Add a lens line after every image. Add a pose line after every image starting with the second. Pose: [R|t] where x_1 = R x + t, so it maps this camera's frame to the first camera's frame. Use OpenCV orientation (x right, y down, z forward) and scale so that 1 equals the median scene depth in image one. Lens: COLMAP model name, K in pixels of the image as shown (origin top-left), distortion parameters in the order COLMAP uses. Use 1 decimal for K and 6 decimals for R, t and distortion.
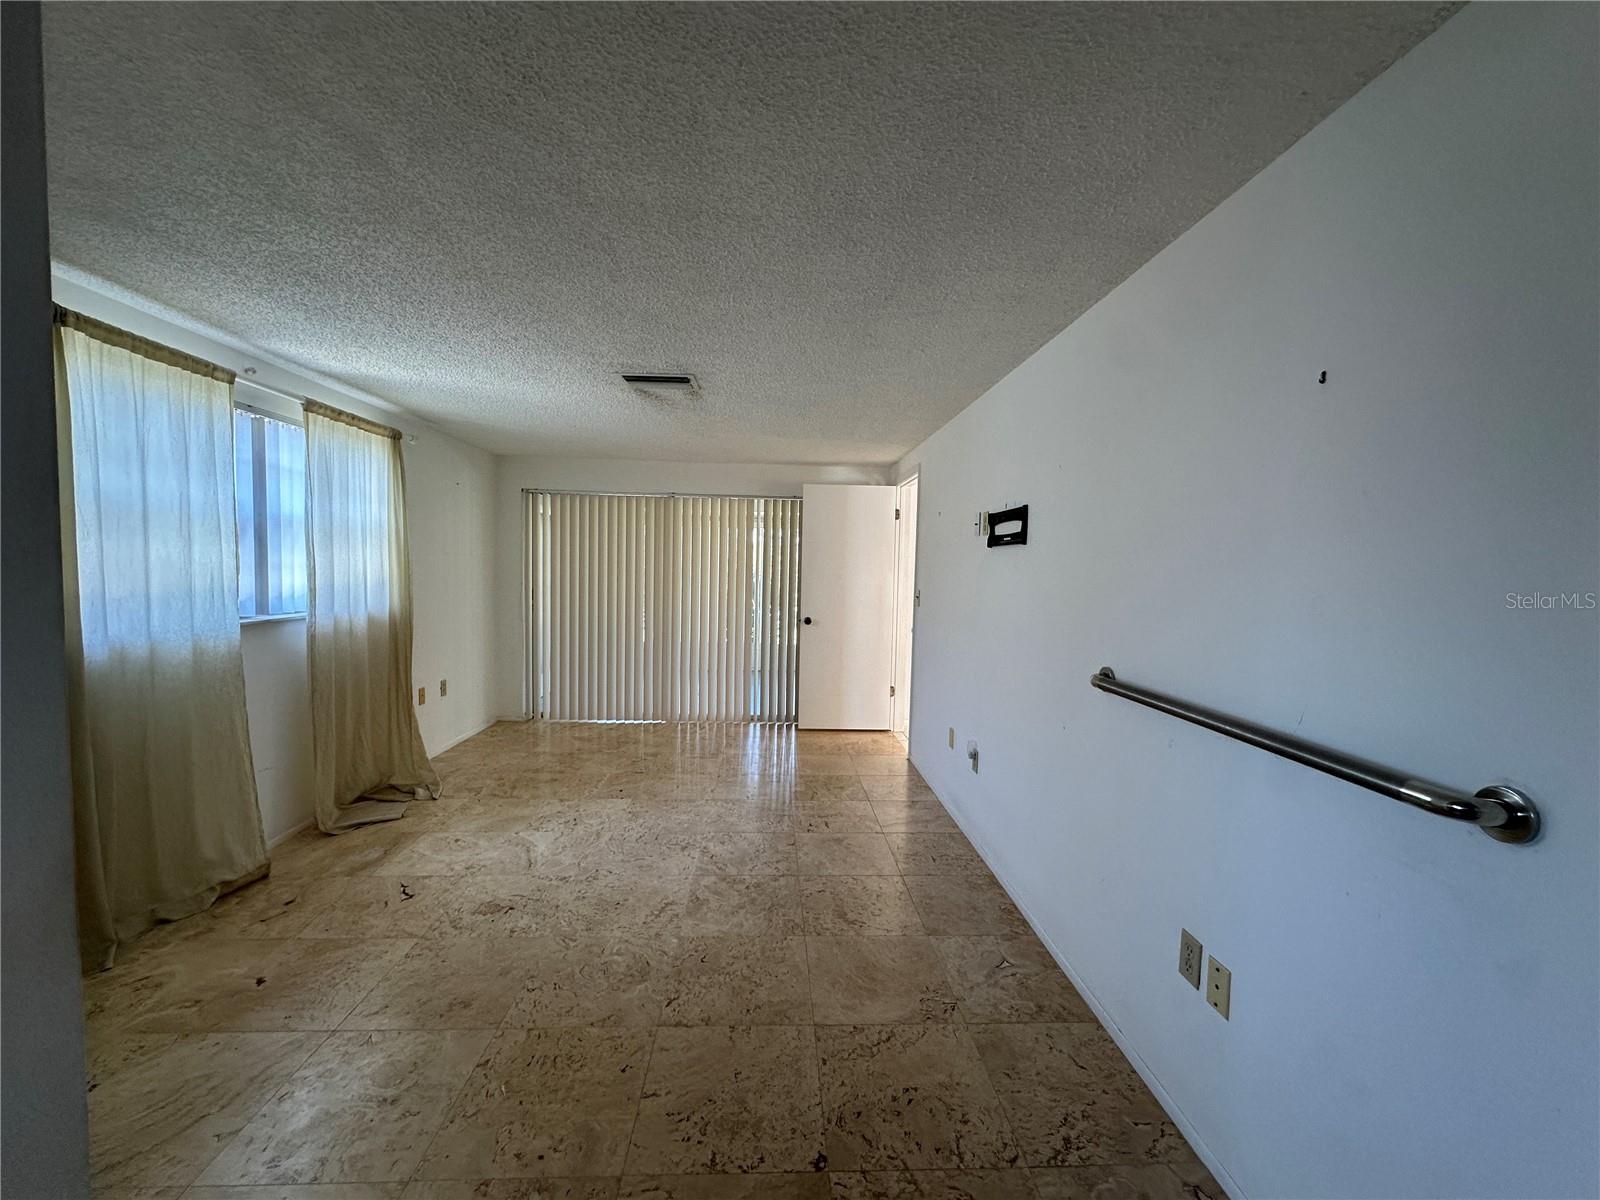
lens RADIAL K [[637.1, 0, 798.5], [0, 637.1, 606.3], [0, 0, 1]] dist [-0.000242, 0.000188]
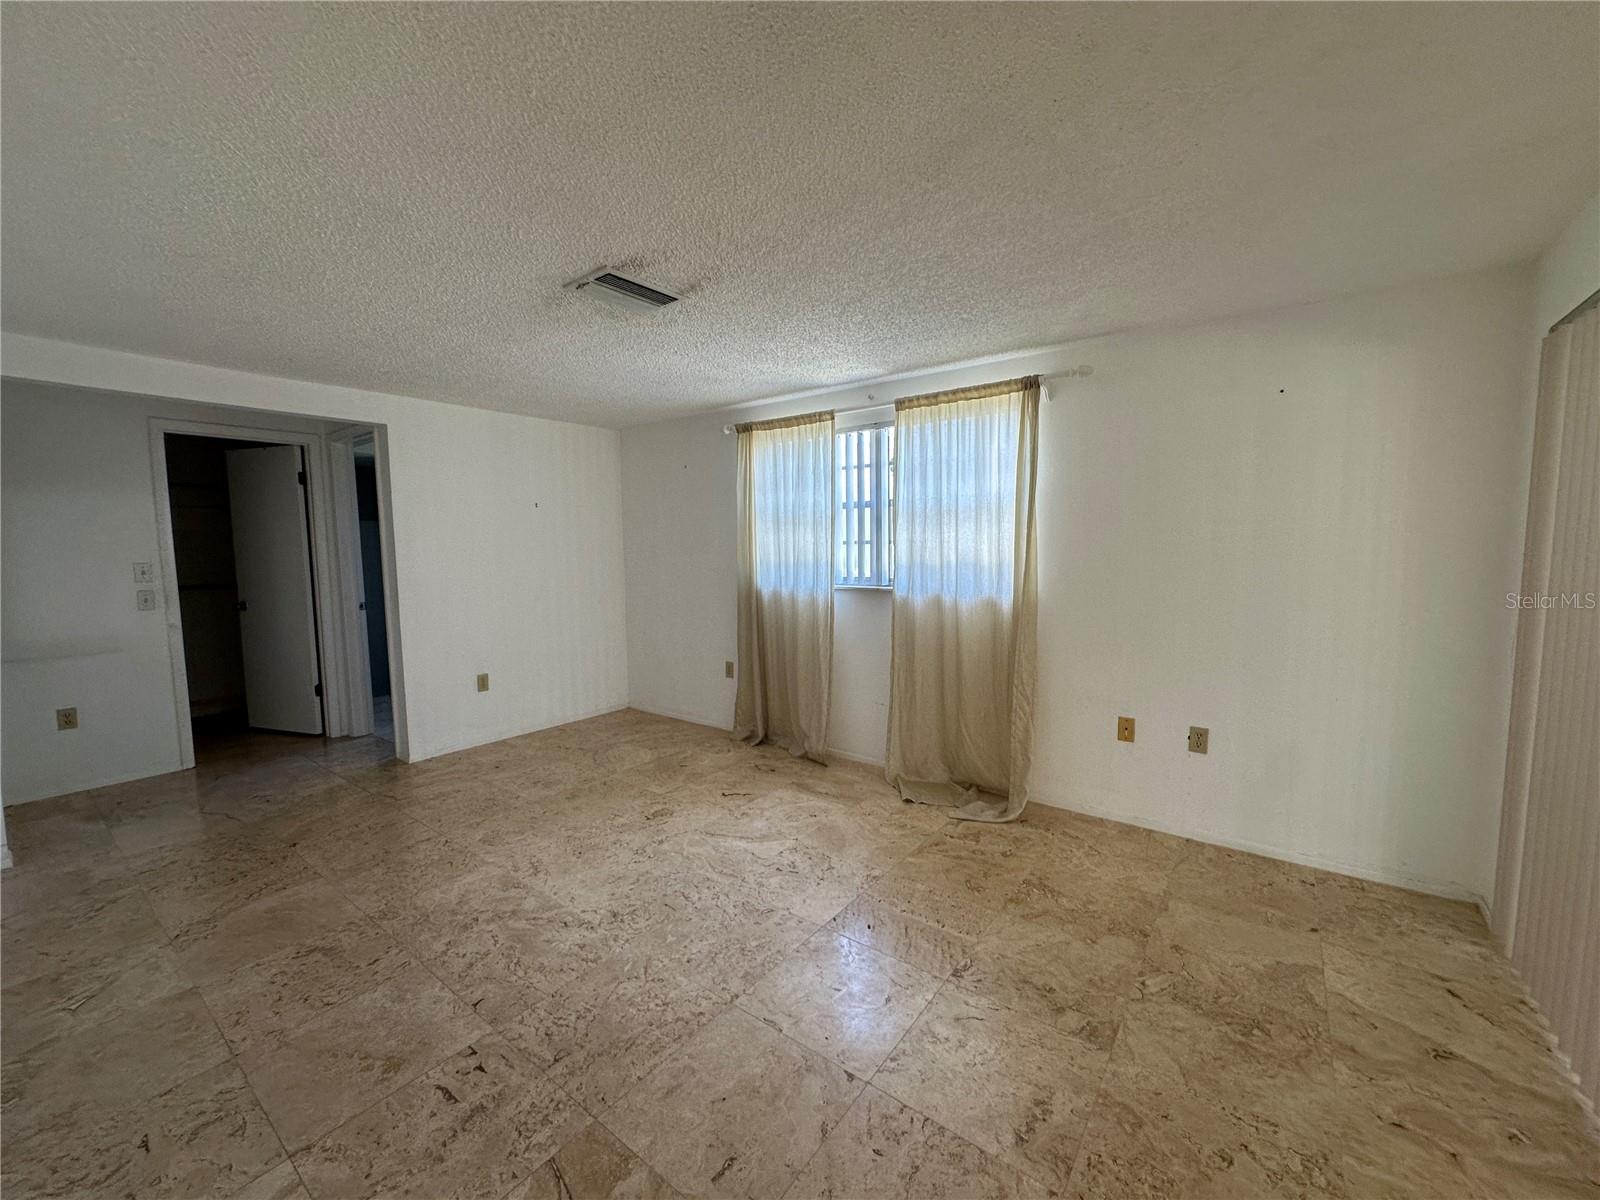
lens RADIAL K [[637.1, 0, 796.8], [0, 637.1, 600.4], [0, 0, 1]] dist [-0.000242, 0.000188]
pose [[-0.644091, 0.050806, -0.763260, 0.251146], [-0.049997, 0.992862, 0.108280, -0.085099], [0.763313, 0.107903, -0.636954, 1.698632]]
